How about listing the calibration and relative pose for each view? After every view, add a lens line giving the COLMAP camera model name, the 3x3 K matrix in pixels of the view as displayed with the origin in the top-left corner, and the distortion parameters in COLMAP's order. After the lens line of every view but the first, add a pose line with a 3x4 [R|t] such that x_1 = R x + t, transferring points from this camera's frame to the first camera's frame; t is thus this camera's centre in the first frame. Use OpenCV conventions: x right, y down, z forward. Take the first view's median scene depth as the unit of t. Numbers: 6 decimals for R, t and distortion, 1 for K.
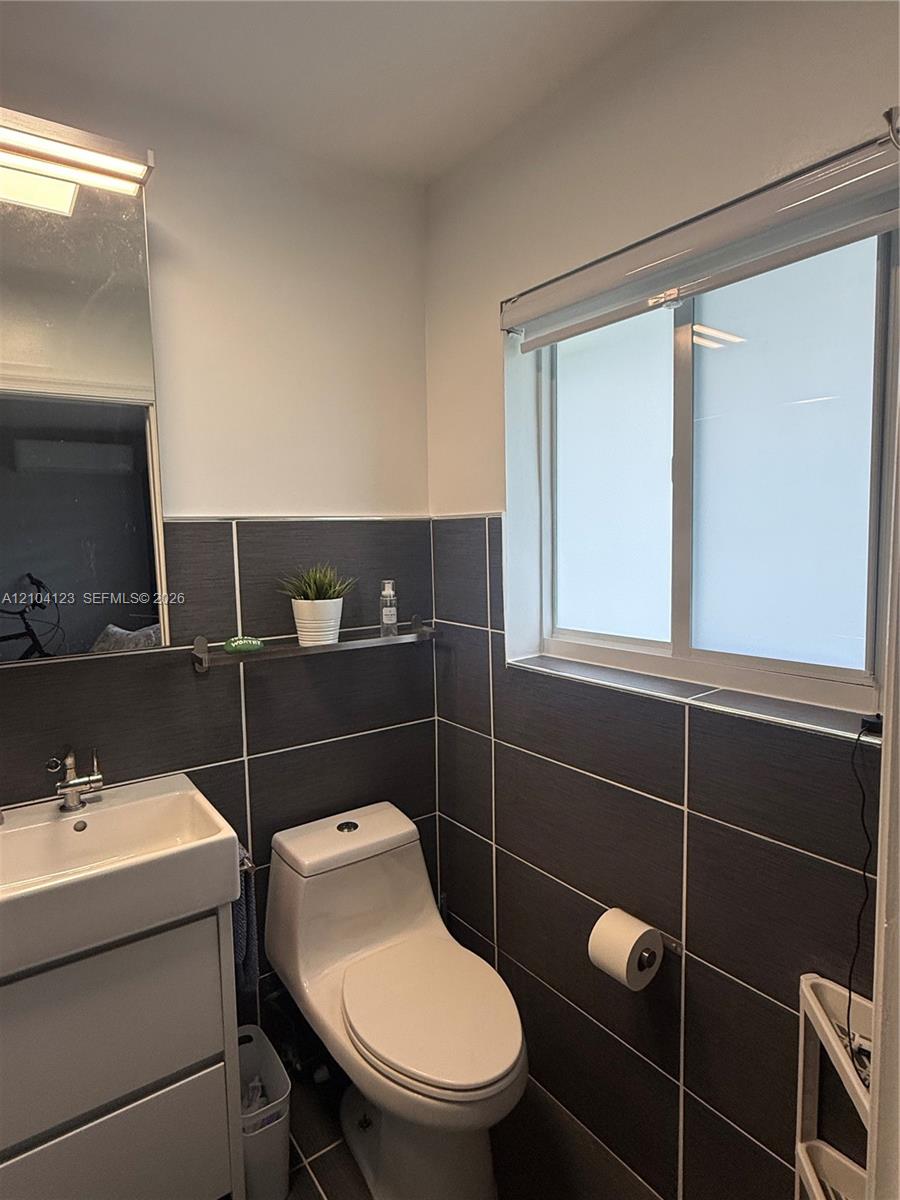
lens RADIAL K [[675.4, 0, 452.1], [0, 675.4, 594.0], [0, 0, 1]] dist [-0.003410, 0.002870]
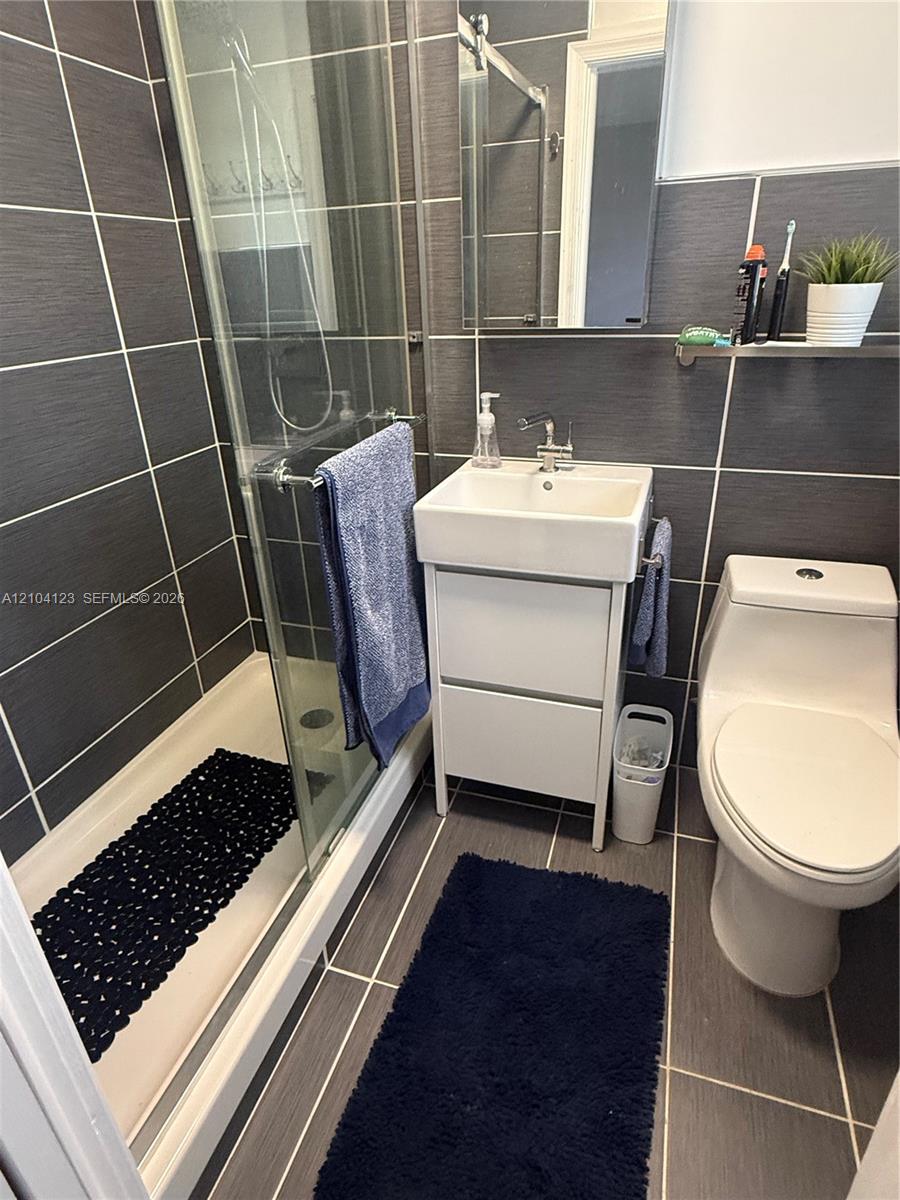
lens RADIAL K [[675.4, 0, 454.8], [0, 675.4, 600.4], [0, 0, 1]] dist [-0.003410, 0.002870]
pose [[0.580531, 0.347895, -0.736175, 0.251773], [-0.051381, 0.917977, 0.393292, 0.062348], [0.812615, -0.190493, 0.550789, 0.155486]]
